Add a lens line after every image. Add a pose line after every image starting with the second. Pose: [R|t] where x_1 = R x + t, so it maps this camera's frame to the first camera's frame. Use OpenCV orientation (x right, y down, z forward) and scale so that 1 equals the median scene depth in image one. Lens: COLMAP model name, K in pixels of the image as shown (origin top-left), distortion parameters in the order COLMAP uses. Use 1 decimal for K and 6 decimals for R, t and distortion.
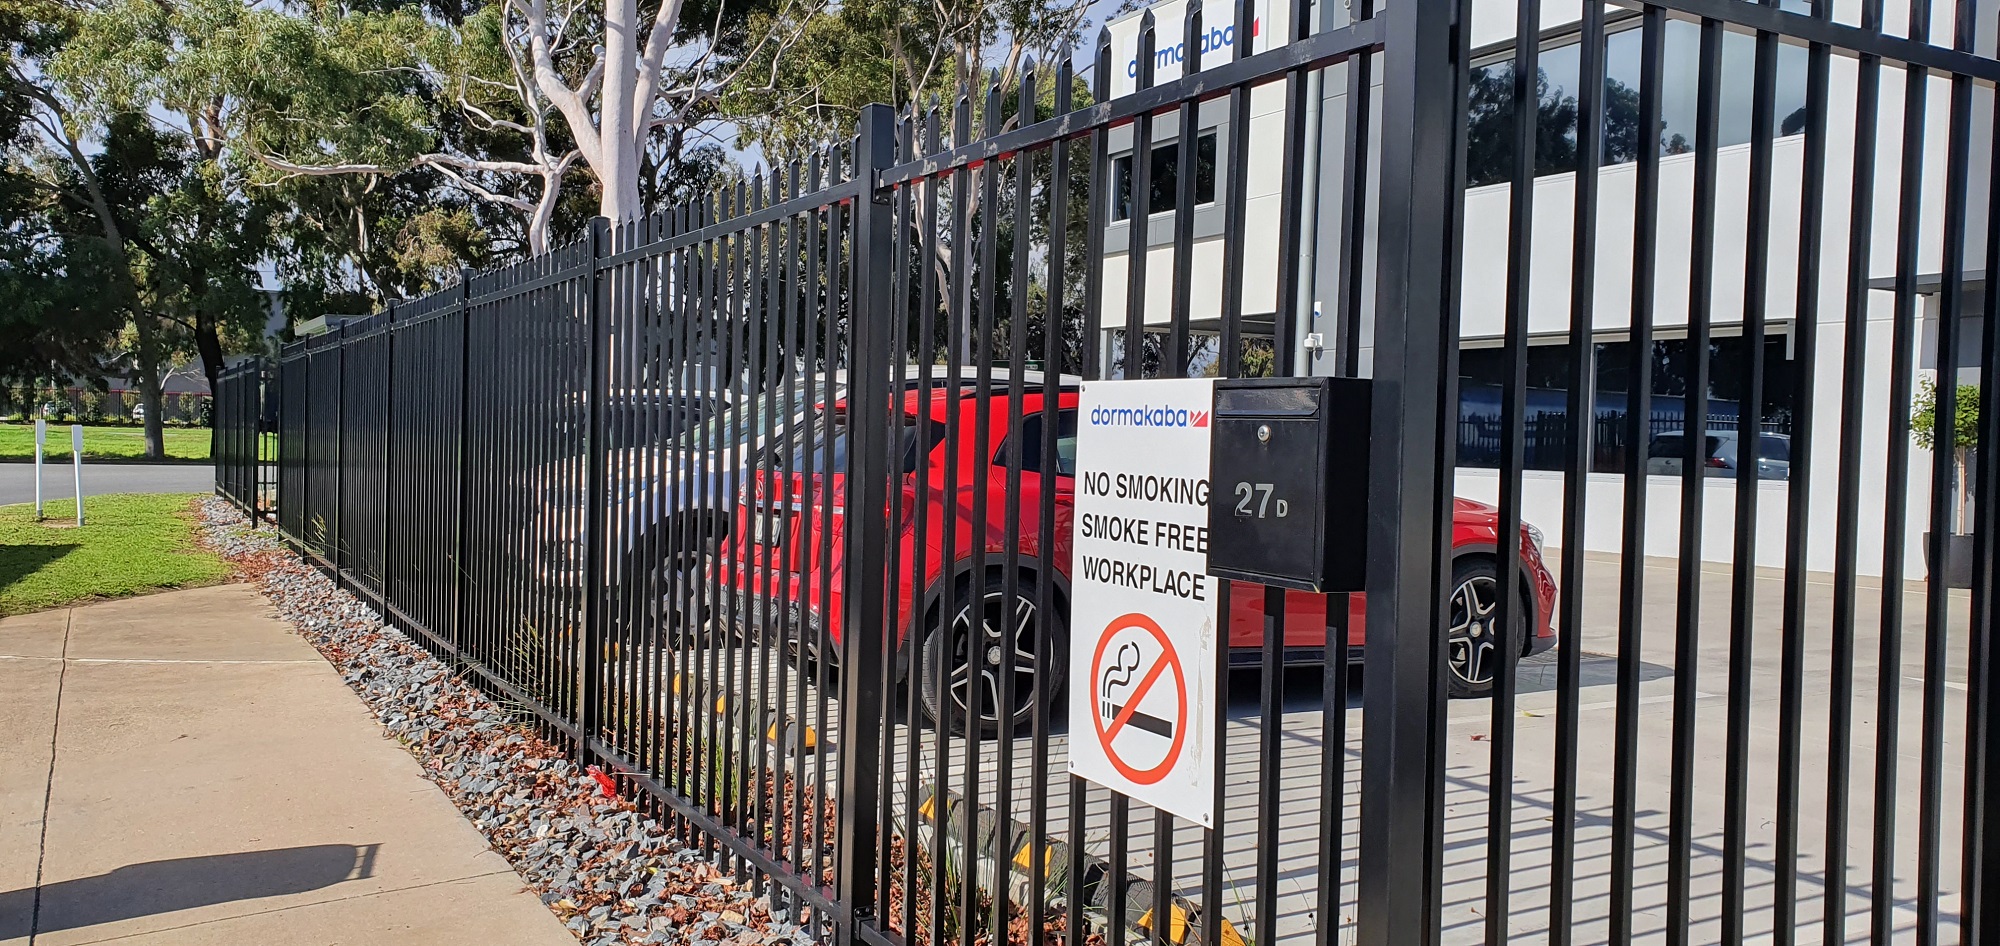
lens RADIAL K [[1572.1, 0, 998.8], [0, 1572.1, 486.0], [0, 0, 1]] dist [0.020582, -0.046892]
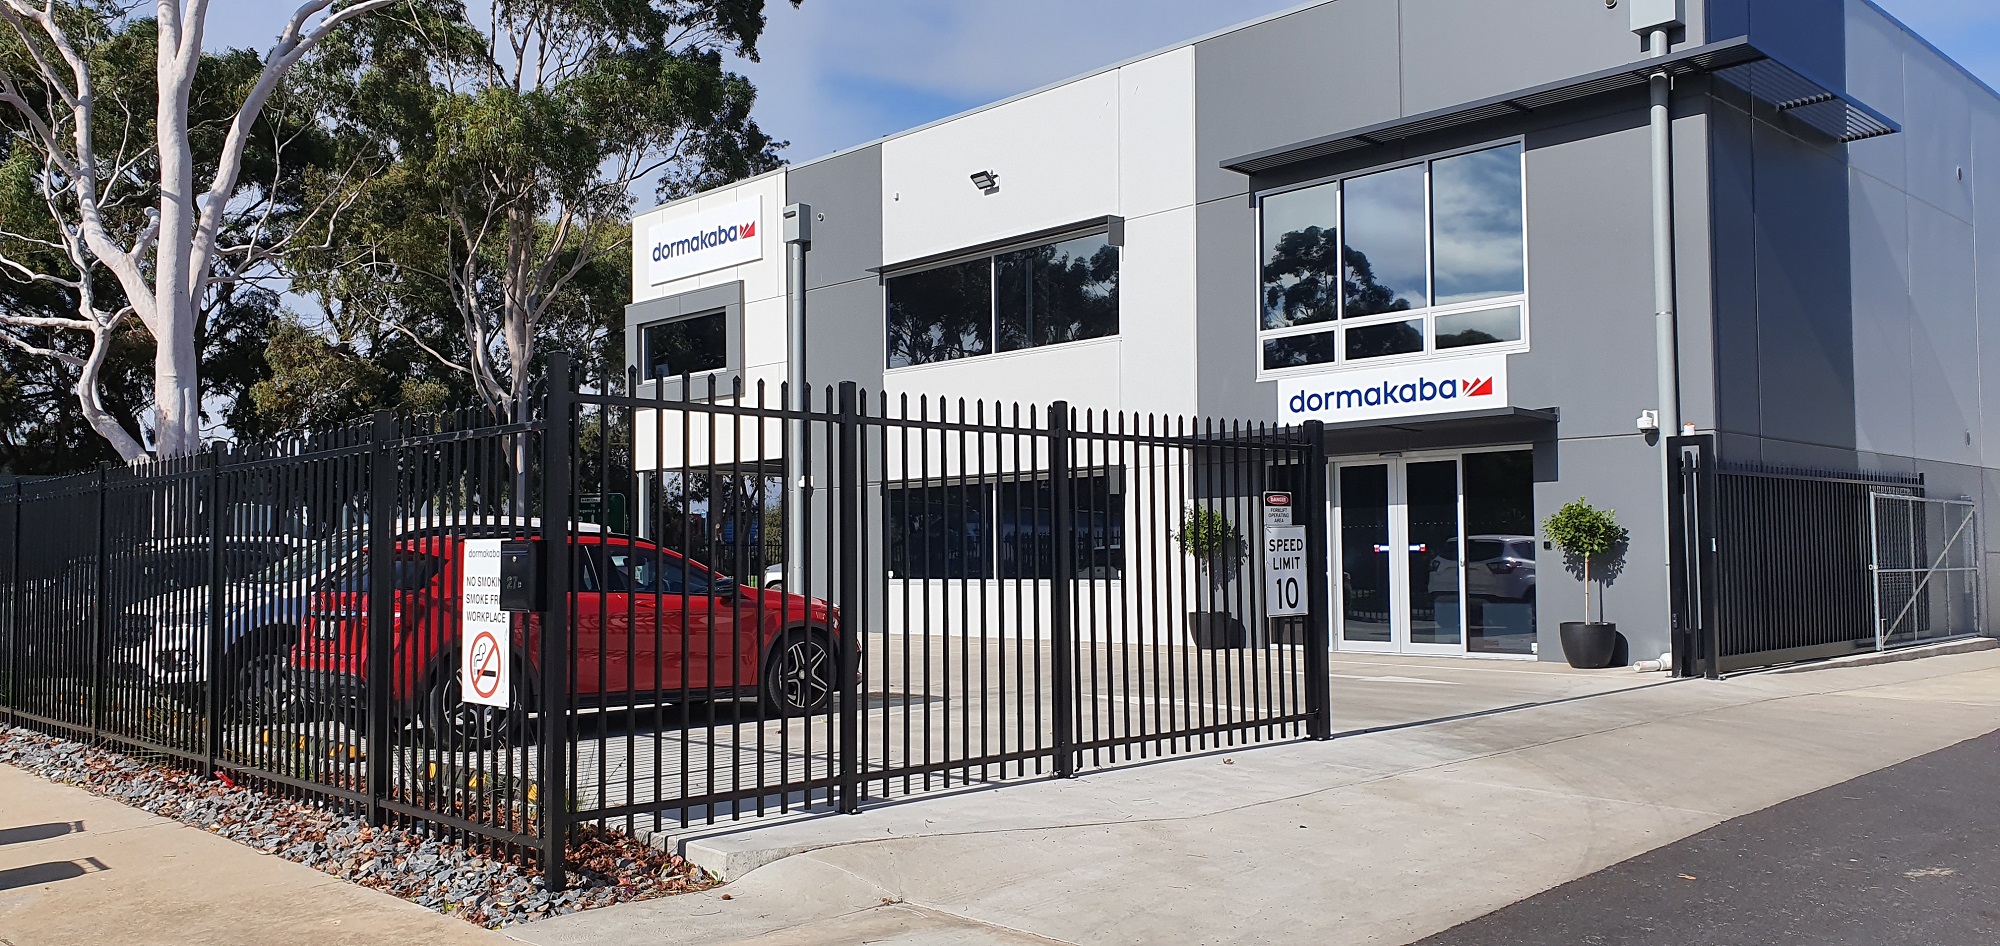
lens RADIAL K [[1572.1, 0, 989.5], [0, 1572.1, 491.1], [0, 0, 1]] dist [0.020582, -0.046892]
pose [[0.968024, -0.022699, 0.249828, 0.022030], [0.041690, 0.996605, -0.070989, 0.006239], [-0.247369, 0.079135, 0.965684, -0.149608]]
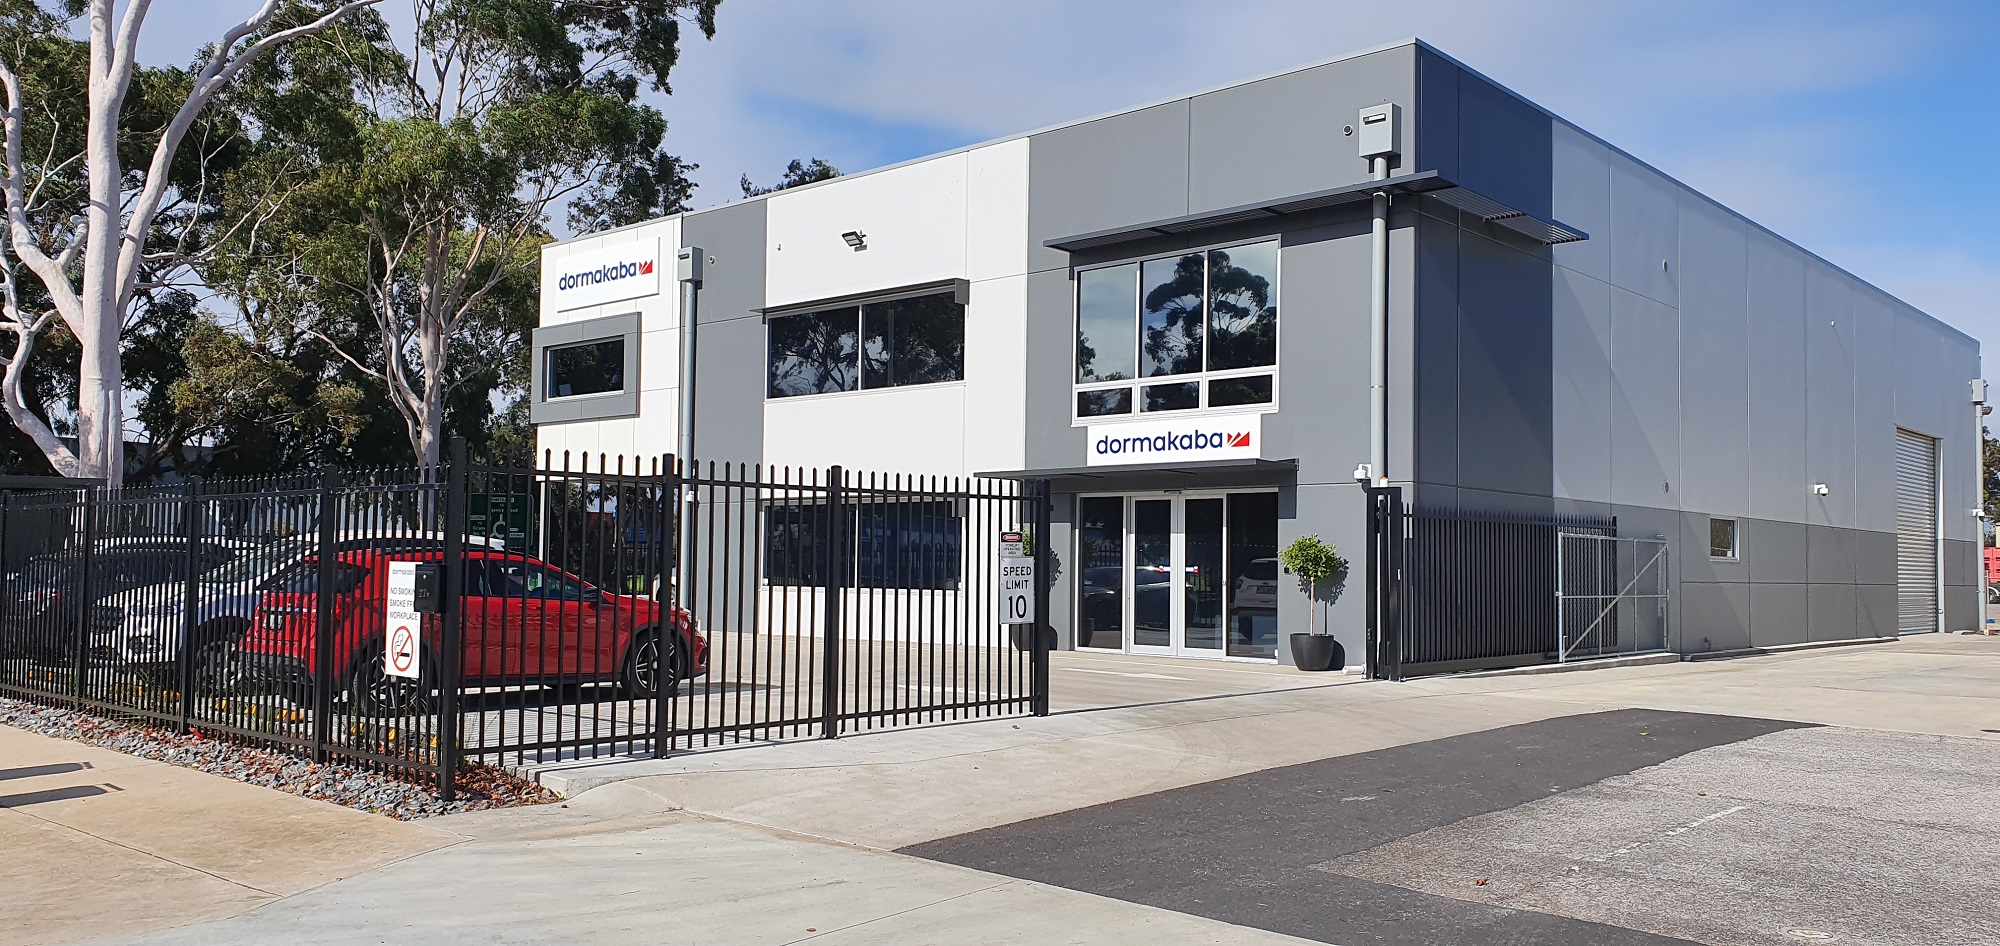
lens RADIAL K [[1572.1, 0, 1028.8], [0, 1572.1, 492.7], [0, 0, 1]] dist [0.020582, -0.046892]
pose [[0.947395, 0.000878, 0.320067, 0.026374], [0.022766, 0.997279, -0.070122, 0.005587], [-0.319257, 0.073720, 0.944796, -0.264913]]
